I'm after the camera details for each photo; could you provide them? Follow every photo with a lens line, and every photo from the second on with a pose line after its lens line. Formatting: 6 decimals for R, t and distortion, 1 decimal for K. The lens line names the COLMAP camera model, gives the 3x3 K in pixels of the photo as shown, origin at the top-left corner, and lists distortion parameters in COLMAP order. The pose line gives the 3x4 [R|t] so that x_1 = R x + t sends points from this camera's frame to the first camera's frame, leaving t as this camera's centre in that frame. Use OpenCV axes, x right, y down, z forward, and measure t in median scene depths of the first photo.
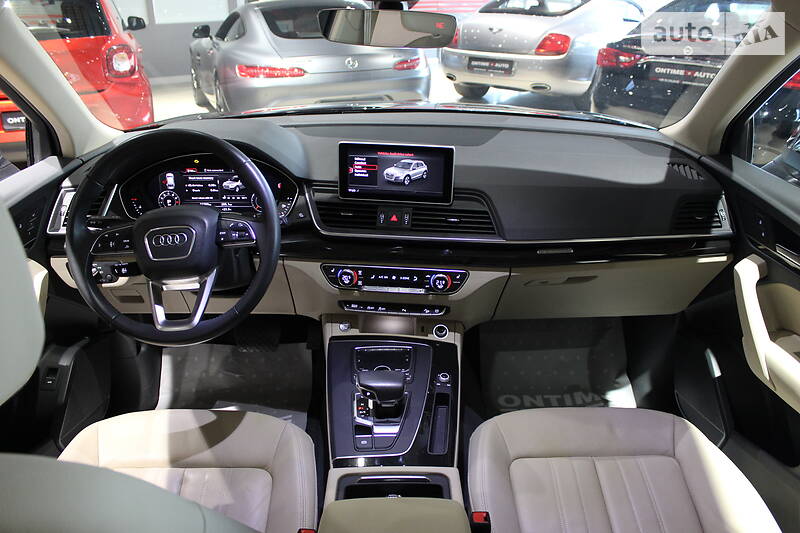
lens RADIAL K [[684.7, 0, 398.4], [0, 684.7, 264.4], [0, 0, 1]] dist [-0.139361, 0.119328]
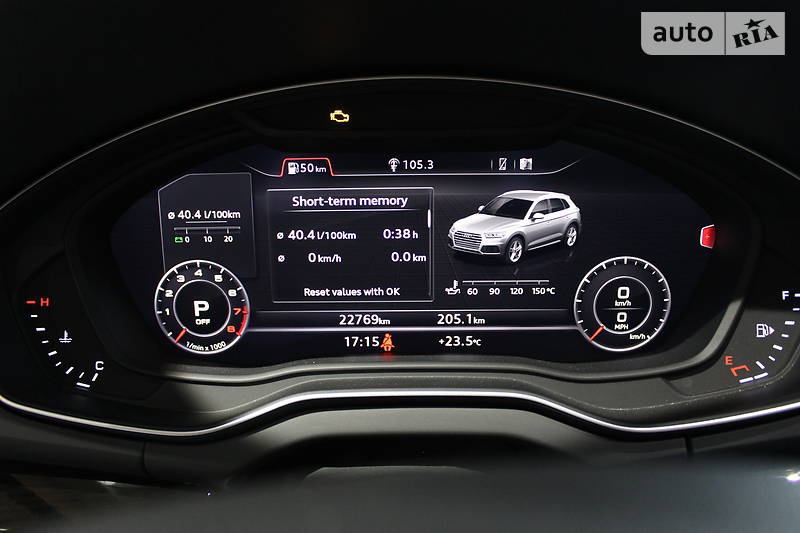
lens RADIAL K [[684.7, 0, 402.0], [0, 684.7, 266.4], [0, 0, 1]] dist [-0.139361, 0.119328]
pose [[0.999635, -0.010808, -0.024777, -0.269198], [0.008565, 0.996004, -0.088894, -0.086901], [0.025639, 0.088649, 0.995733, 0.780729]]
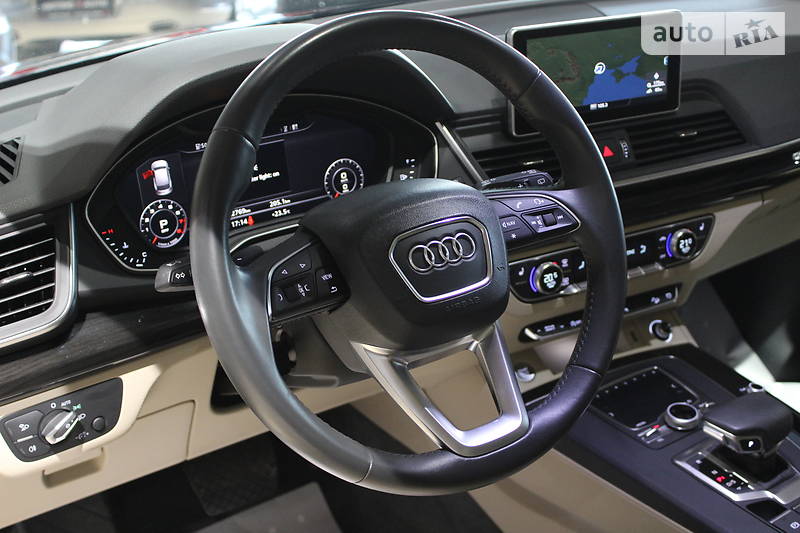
lens RADIAL K [[1005.8, 0, 401.3], [0, 1005.8, 268.3], [0, 0, 1]] dist [-0.052448, 0.000000]
pose [[0.840863, -0.247865, 0.481157, -0.542193], [0.266058, 0.963447, 0.031354, -0.043071], [-0.471341, 0.101651, 0.876074, 0.338394]]
